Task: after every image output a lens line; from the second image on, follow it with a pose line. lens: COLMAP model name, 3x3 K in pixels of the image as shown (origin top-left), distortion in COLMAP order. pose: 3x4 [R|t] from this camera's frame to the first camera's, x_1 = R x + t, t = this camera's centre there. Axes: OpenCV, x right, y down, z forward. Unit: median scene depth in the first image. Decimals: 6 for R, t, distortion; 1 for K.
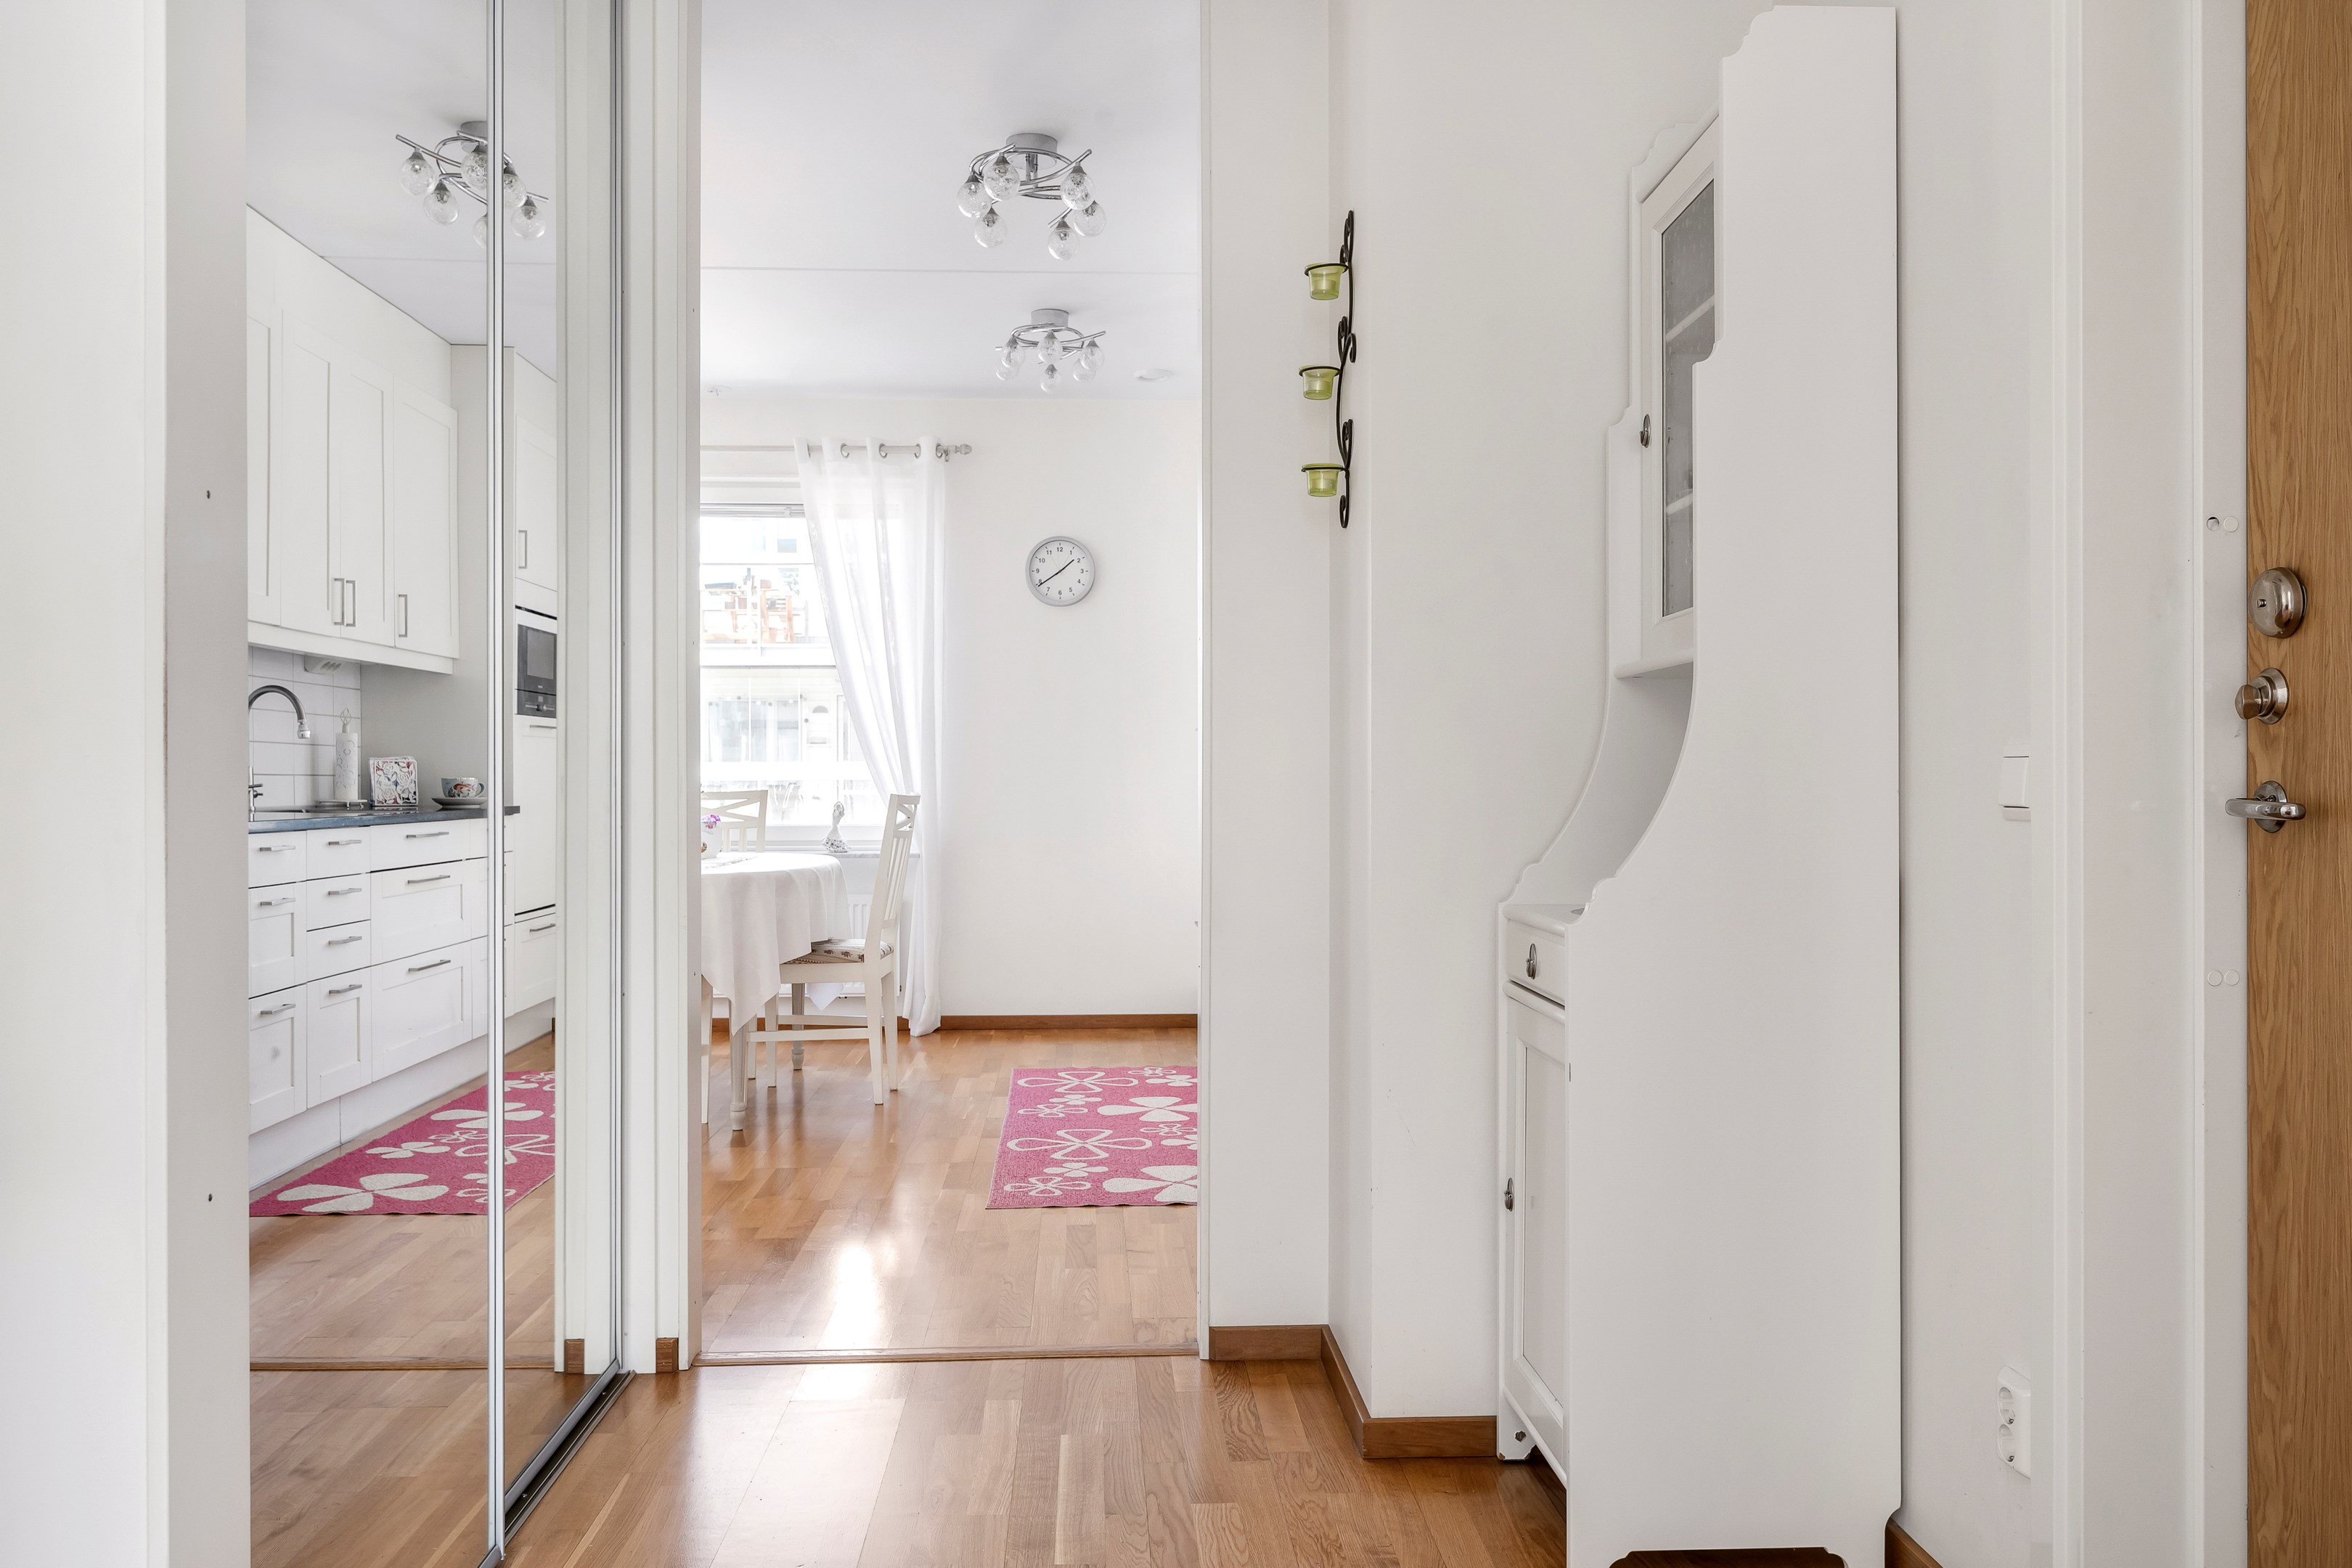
lens RADIAL K [[1778.3, 0, 1176.0], [0, 1778.3, 784.0], [0, 0, 1]] dist [0.004333, -0.000546]
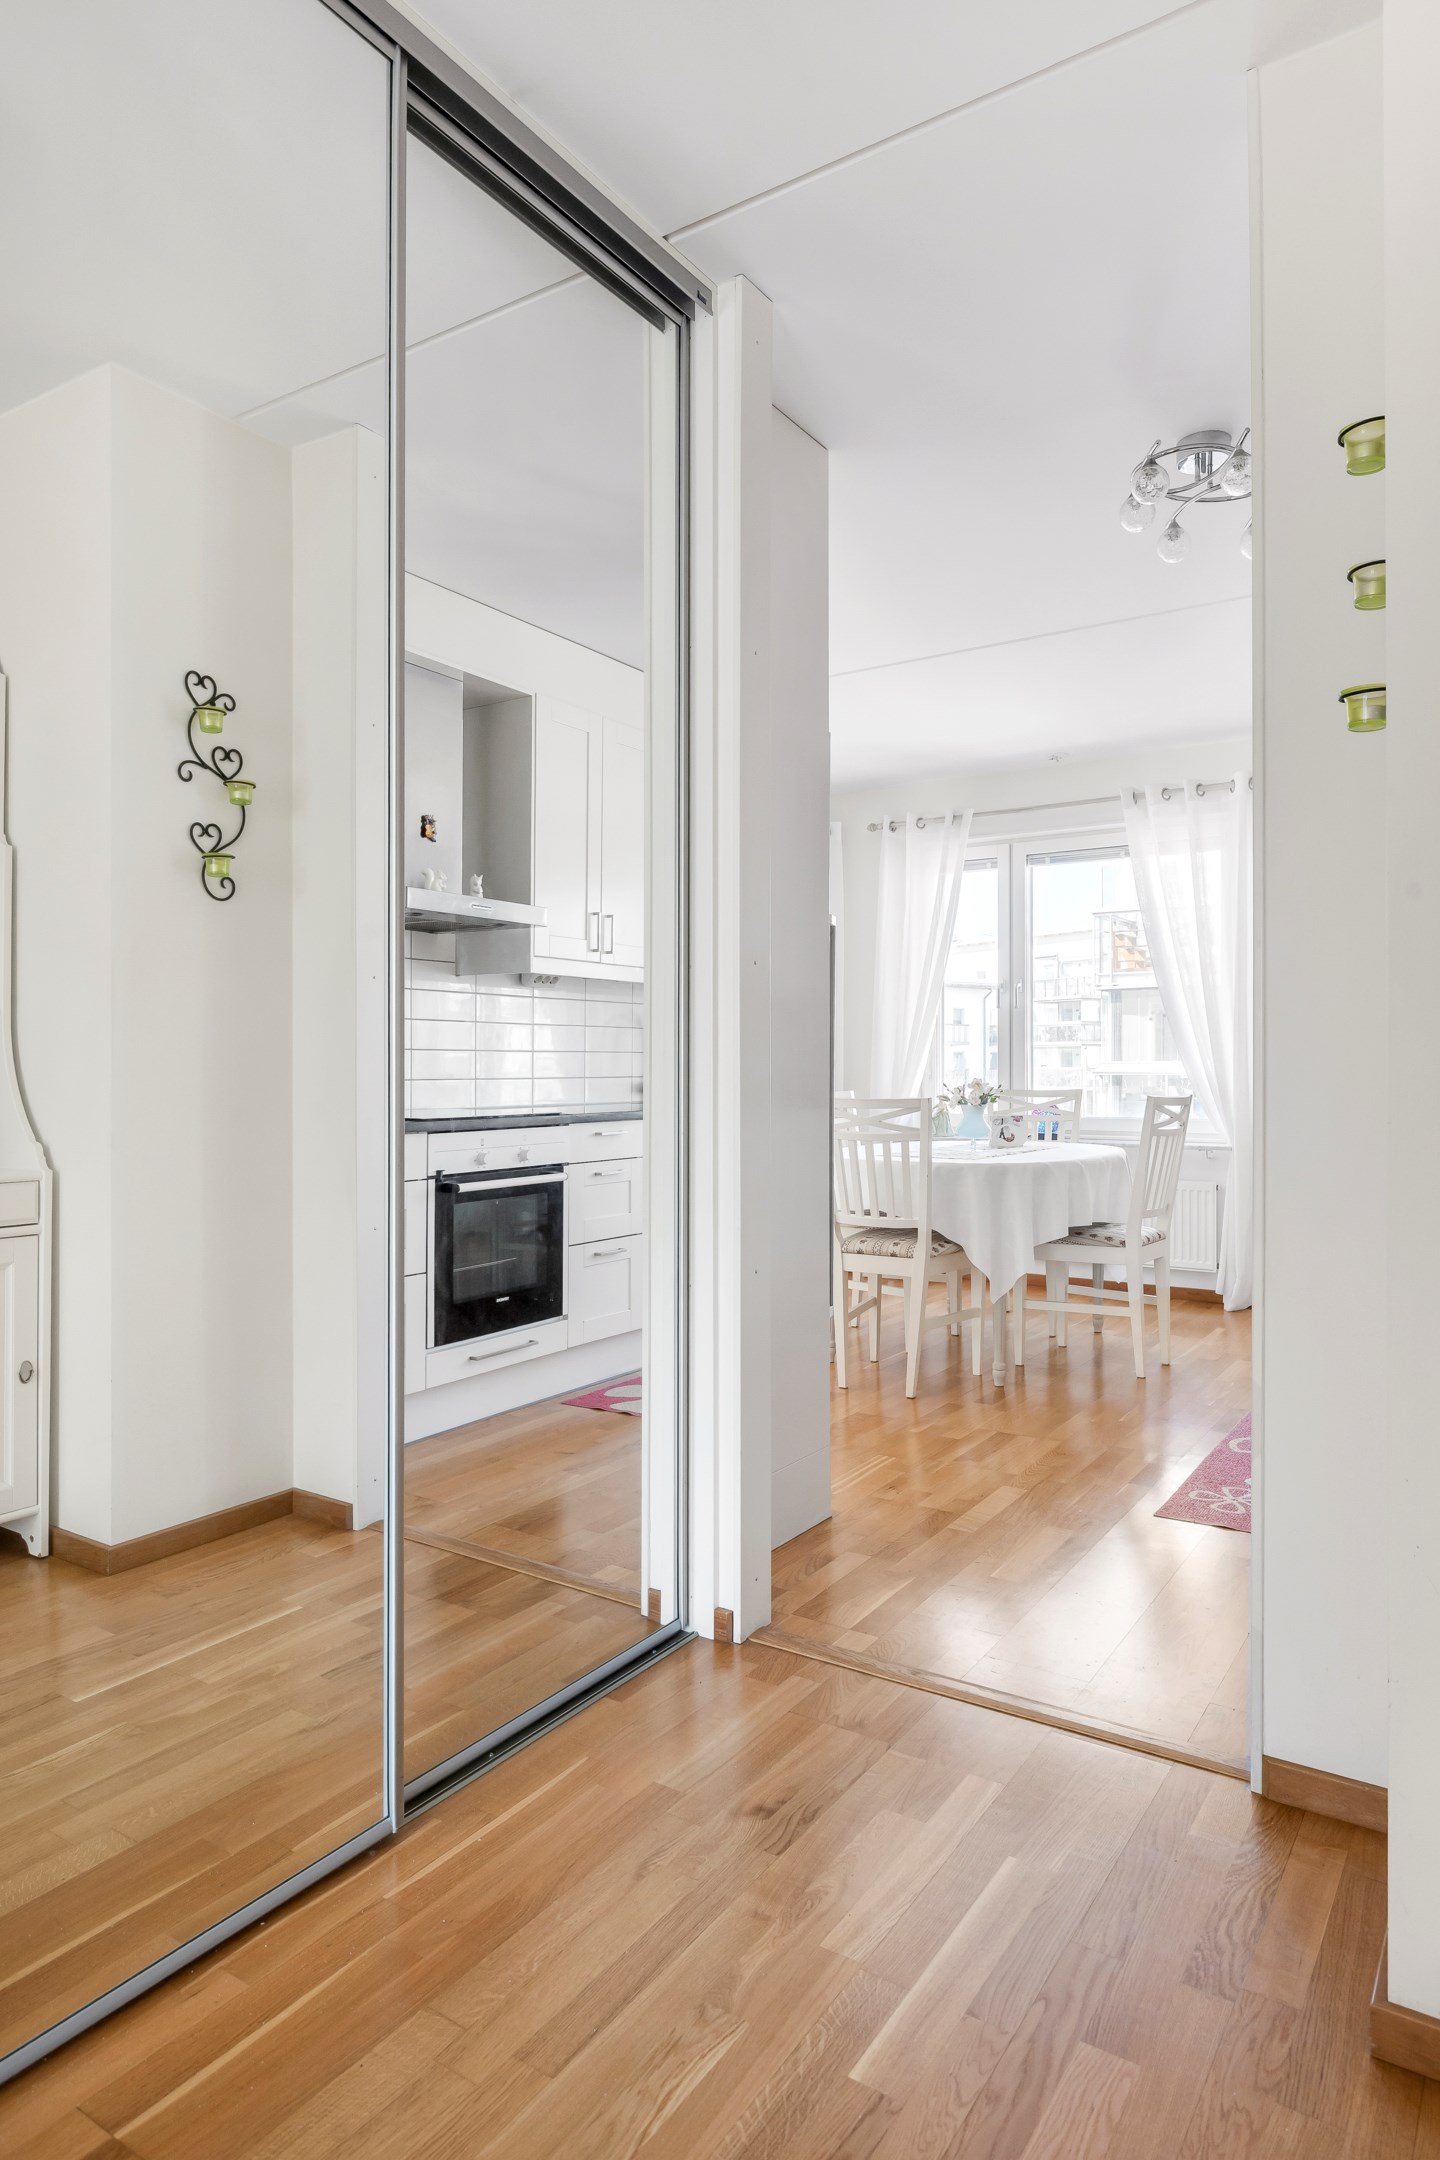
lens RADIAL K [[1289.3, 0, 722.5], [0, 1289.3, 1065.1], [0, 0, 1]] dist [0.000919, -0.002562]
pose [[0.806422, -0.000646, -0.591340, 0.097325], [-0.004150, 0.999969, -0.006752, -0.006880], [0.591326, 0.007899, 0.806394, 0.205726]]
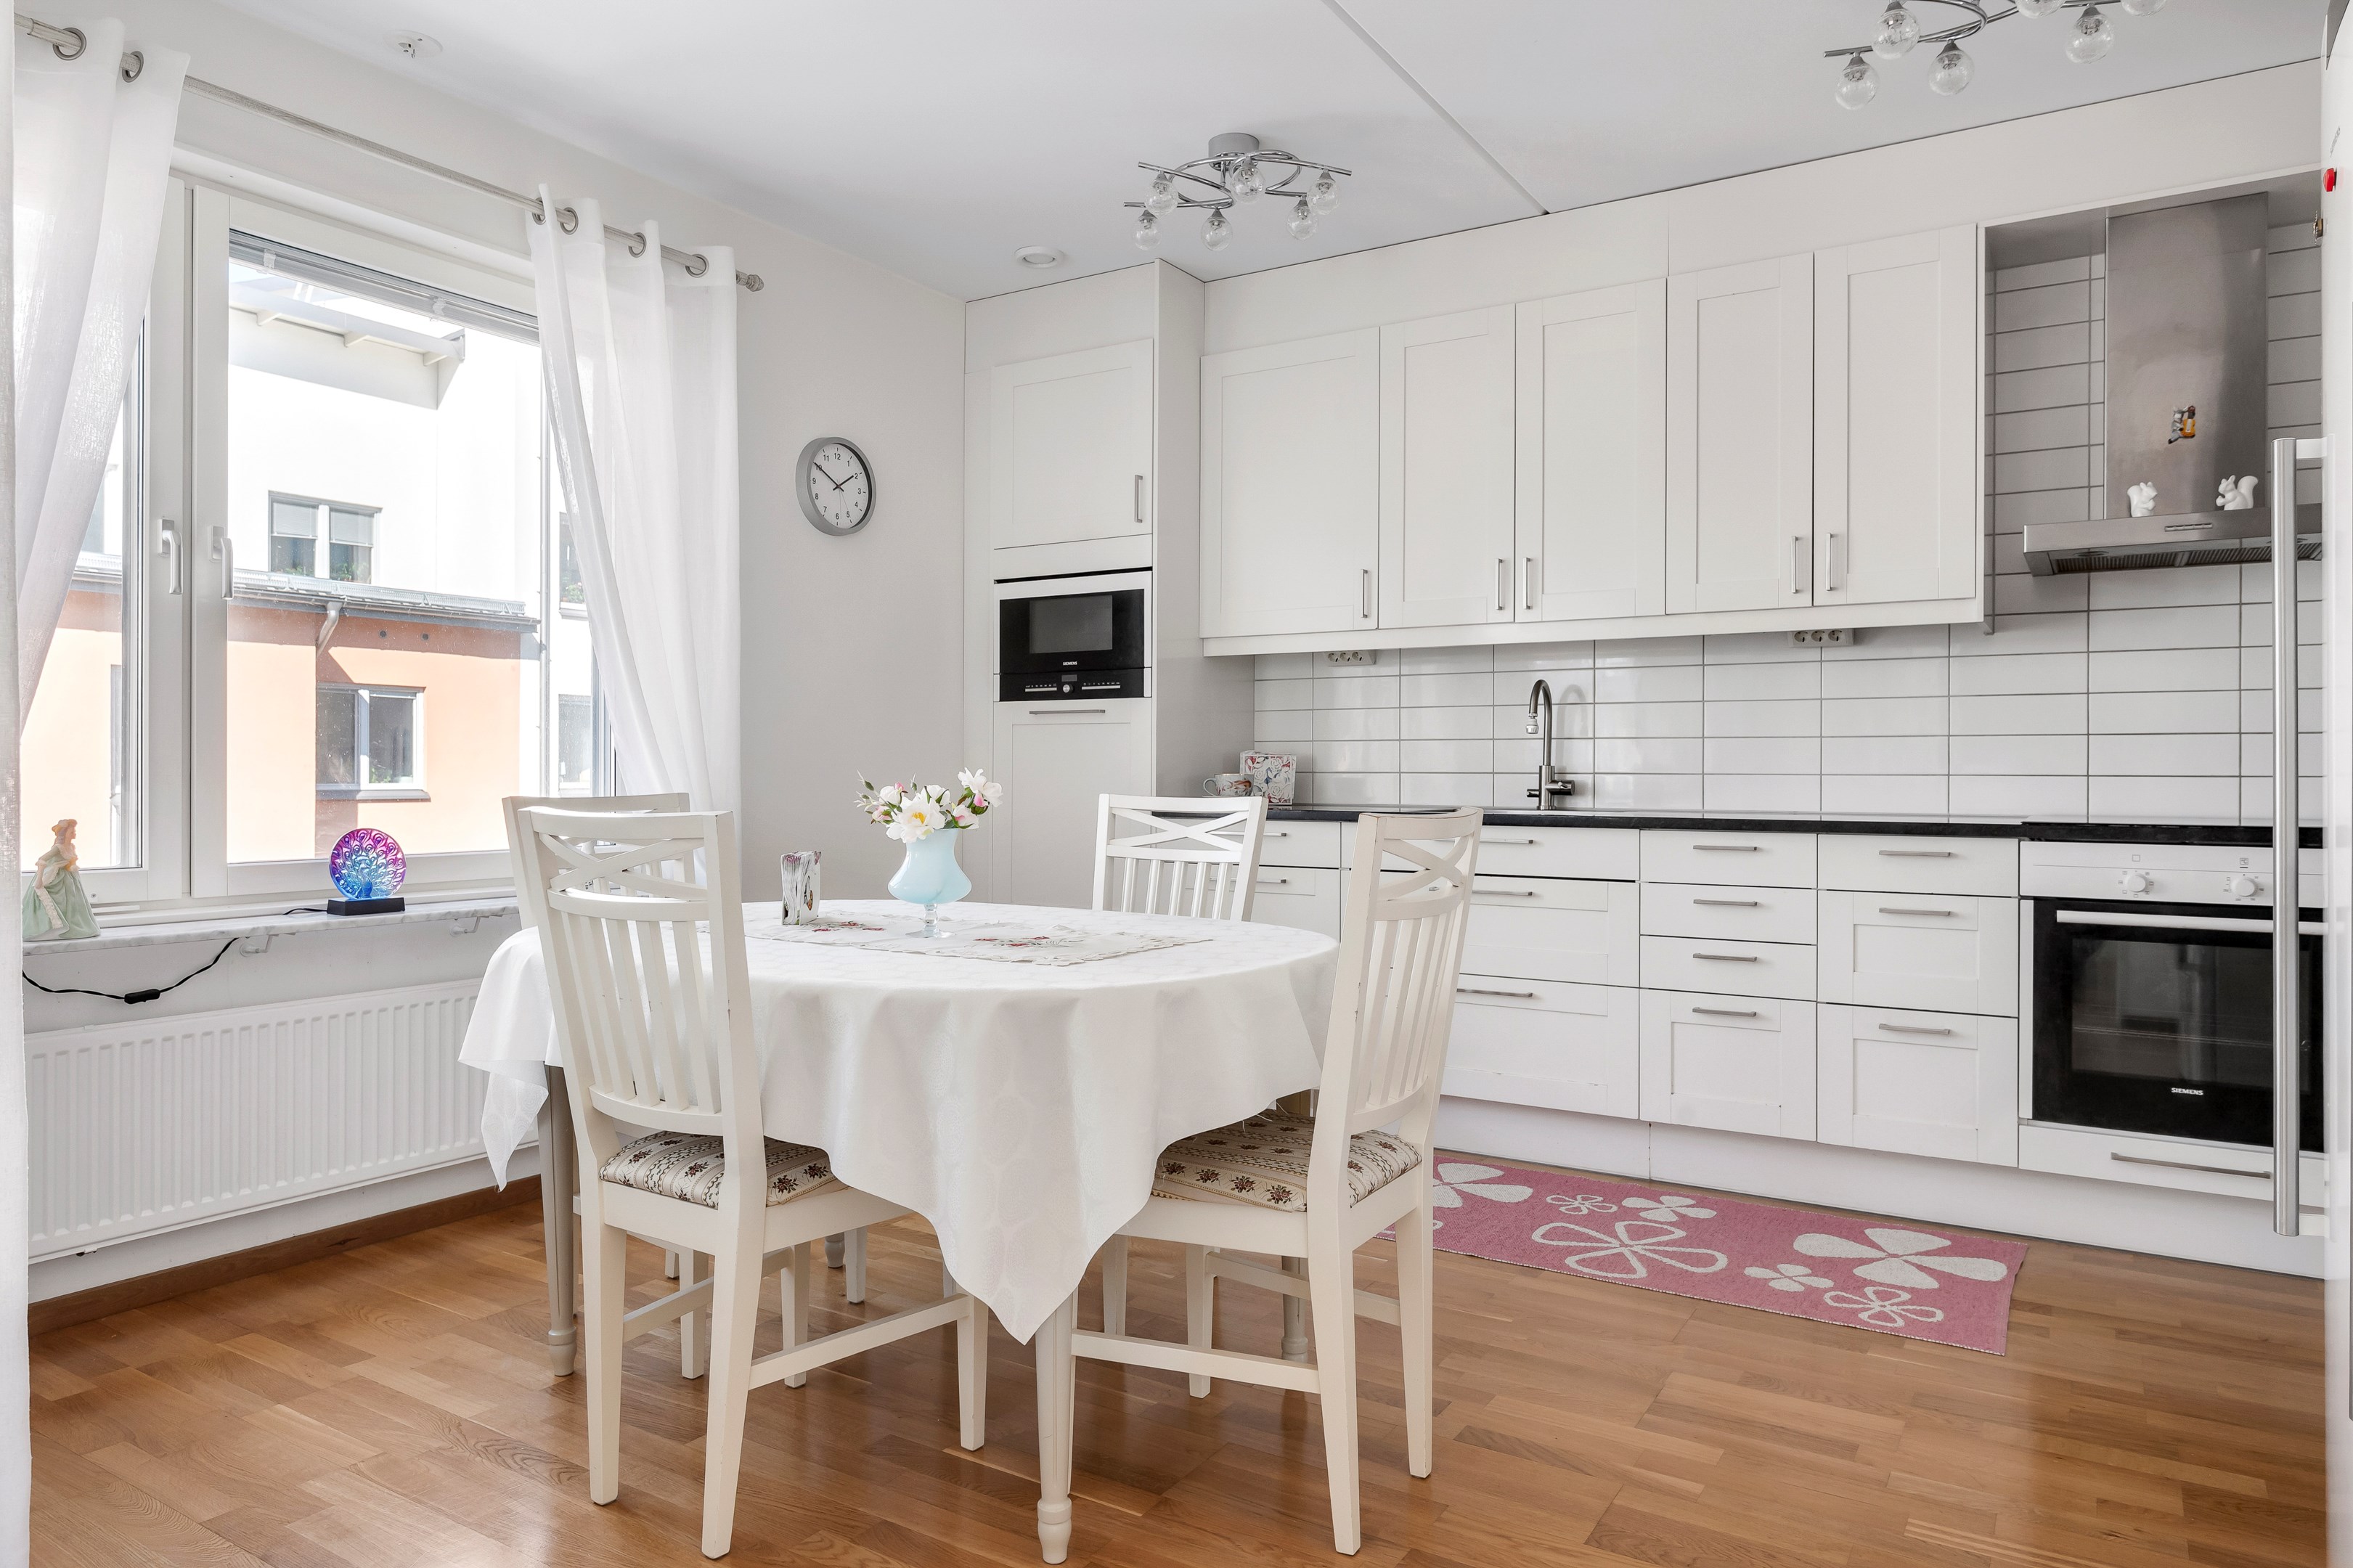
lens RADIAL K [[1462.6, 0, 1182.1], [0, 1462.6, 774.9], [0, 0, 1]] dist [-0.000808, -0.004304]
pose [[0.582517, 0.000163, 0.812819, -0.613506], [0.000858, 0.999999, -0.000816, -0.002076], [-0.812818, 0.001173, 0.582516, 0.708411]]
